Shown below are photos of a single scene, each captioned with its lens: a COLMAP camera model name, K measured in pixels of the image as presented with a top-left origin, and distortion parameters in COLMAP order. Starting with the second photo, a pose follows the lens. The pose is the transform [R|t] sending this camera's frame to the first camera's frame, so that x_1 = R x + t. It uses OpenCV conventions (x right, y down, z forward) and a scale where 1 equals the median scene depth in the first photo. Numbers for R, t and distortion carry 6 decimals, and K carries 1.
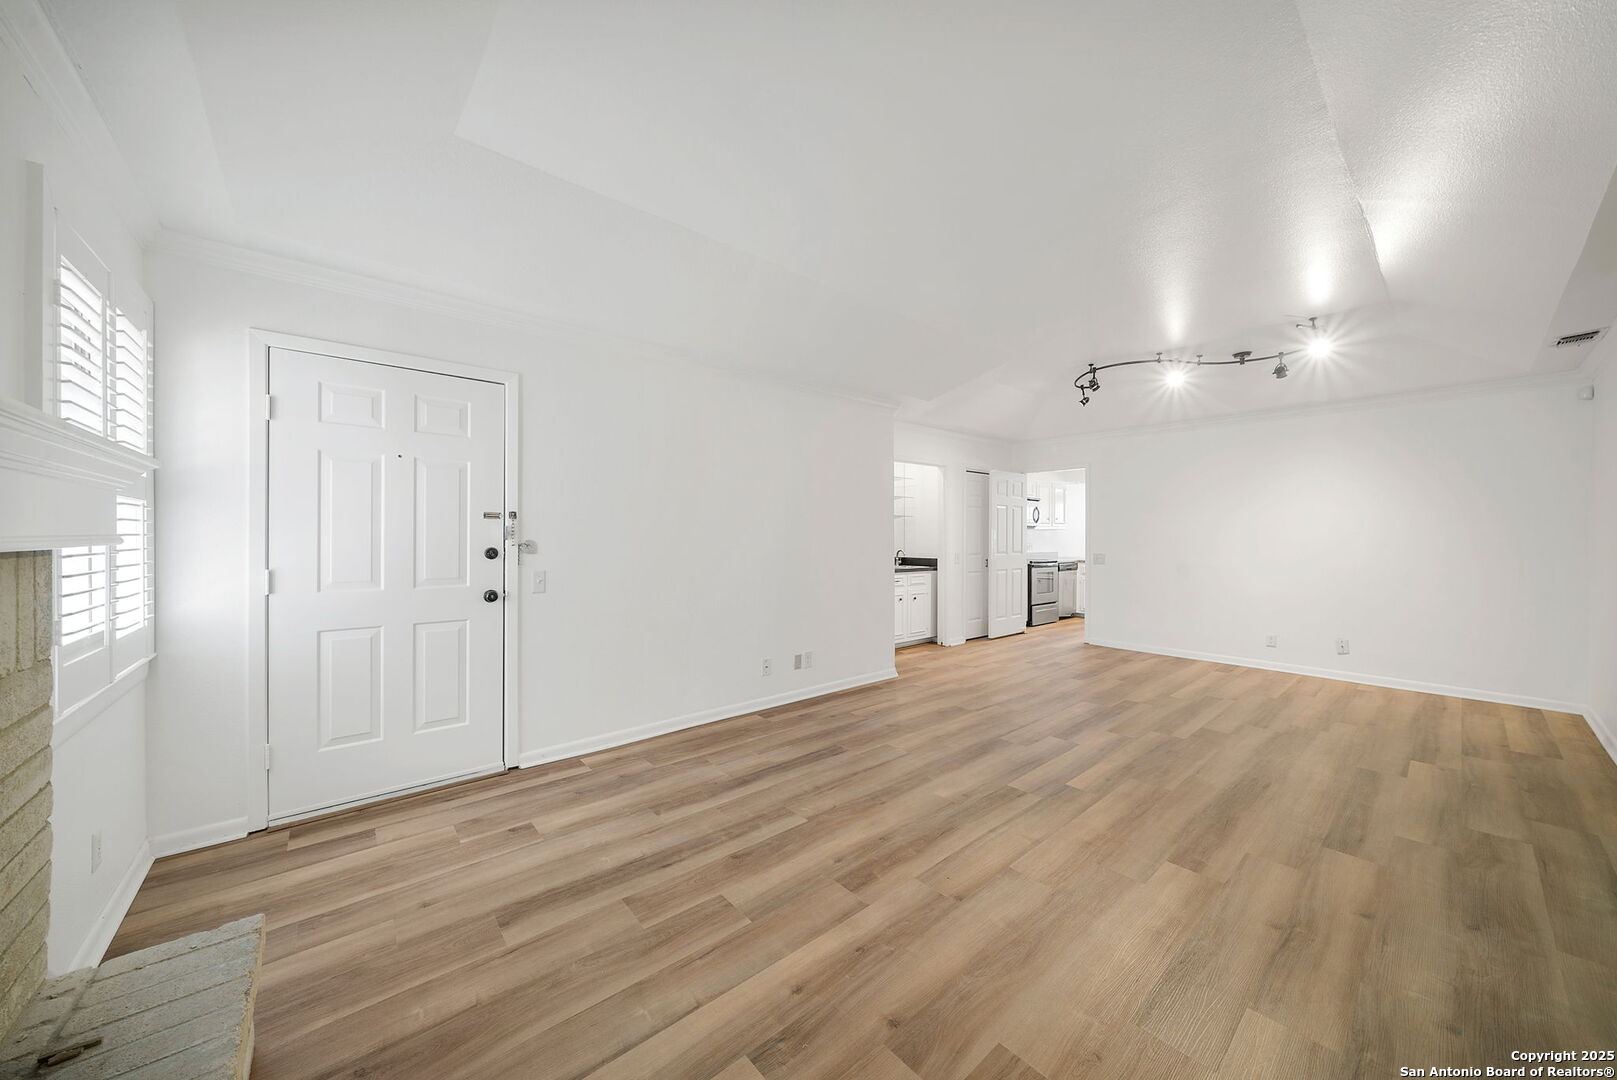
lens RADIAL K [[550.9, 0, 792.4], [0, 550.9, 542.2], [0, 0, 1]] dist [-0.000099, -0.000039]
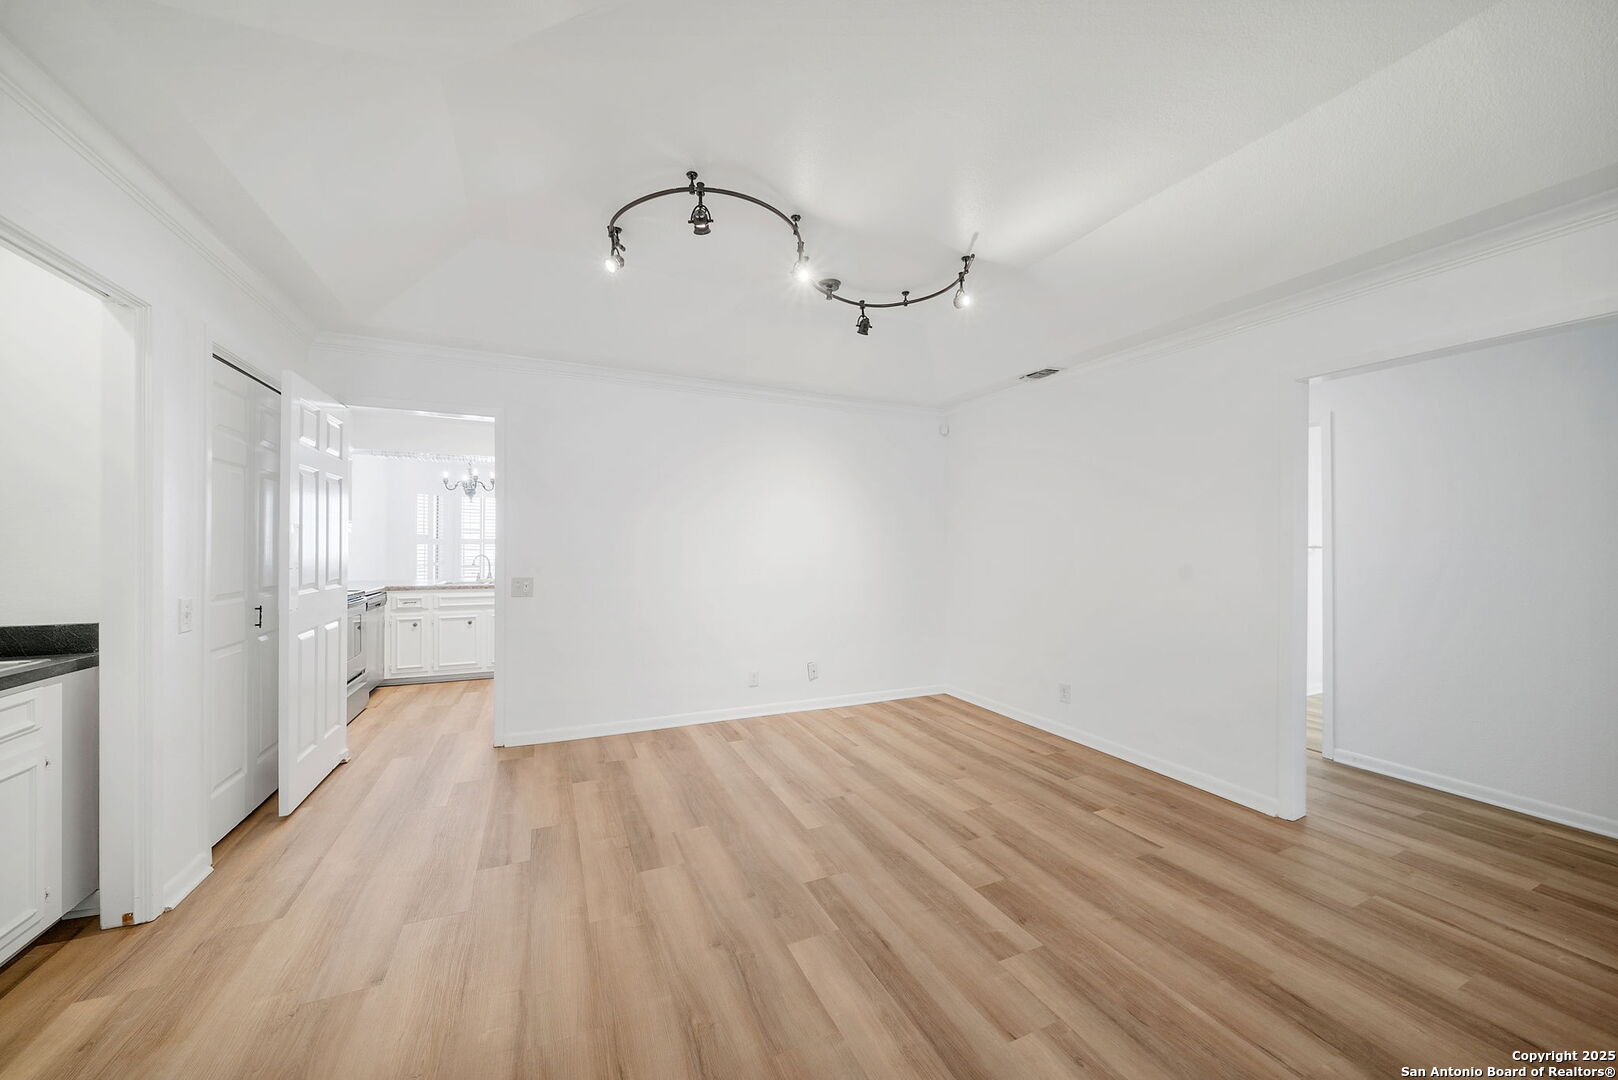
lens RADIAL K [[570.9, 0, 802.5], [0, 570.9, 546.8], [0, 0, 1]] dist [0.000208, -0.000115]
pose [[0.261270, -0.002319, 0.965263, 0.200665], [0.005578, 0.999984, 0.000893, -0.020392], [-0.965250, 0.005151, 0.261279, 1.520663]]
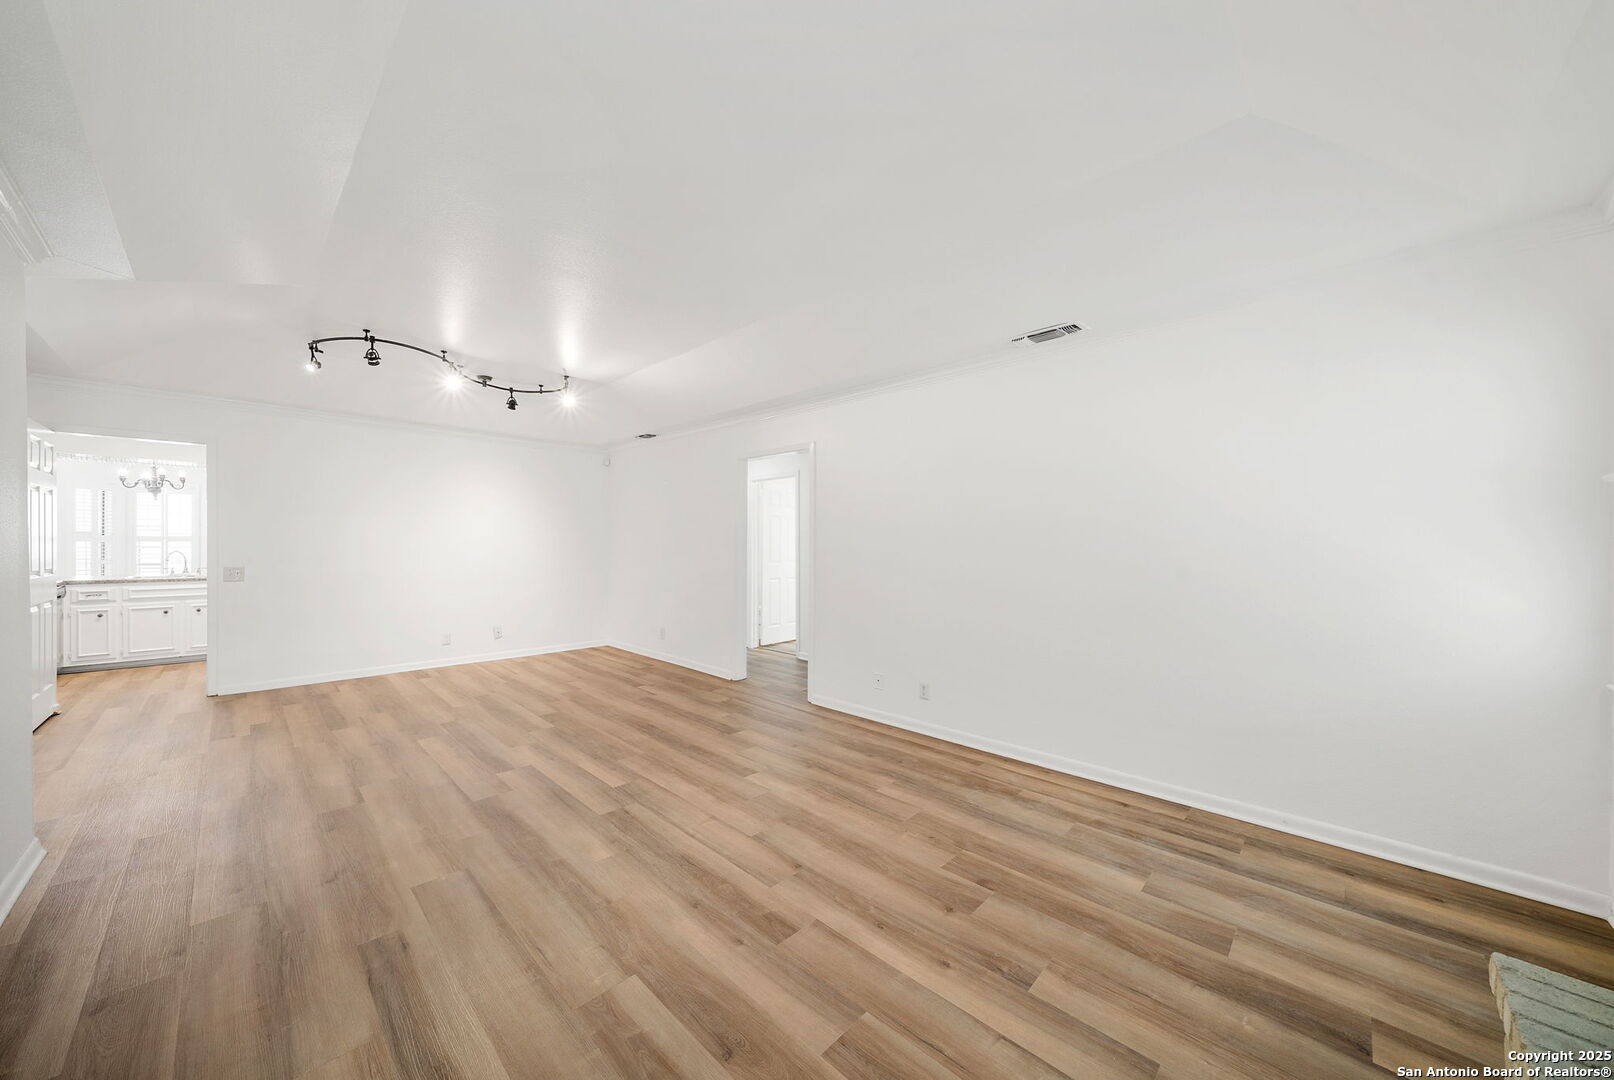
lens RADIAL K [[569.5, 0, 800.5], [0, 569.5, 546.8], [0, 0, 1]] dist [0.000208, -0.000115]
pose [[-0.092390, -0.007802, 0.995692, -0.674989], [0.006133, 0.999946, 0.008404, -0.017052], [-0.995704, 0.006883, -0.092337, 0.861806]]
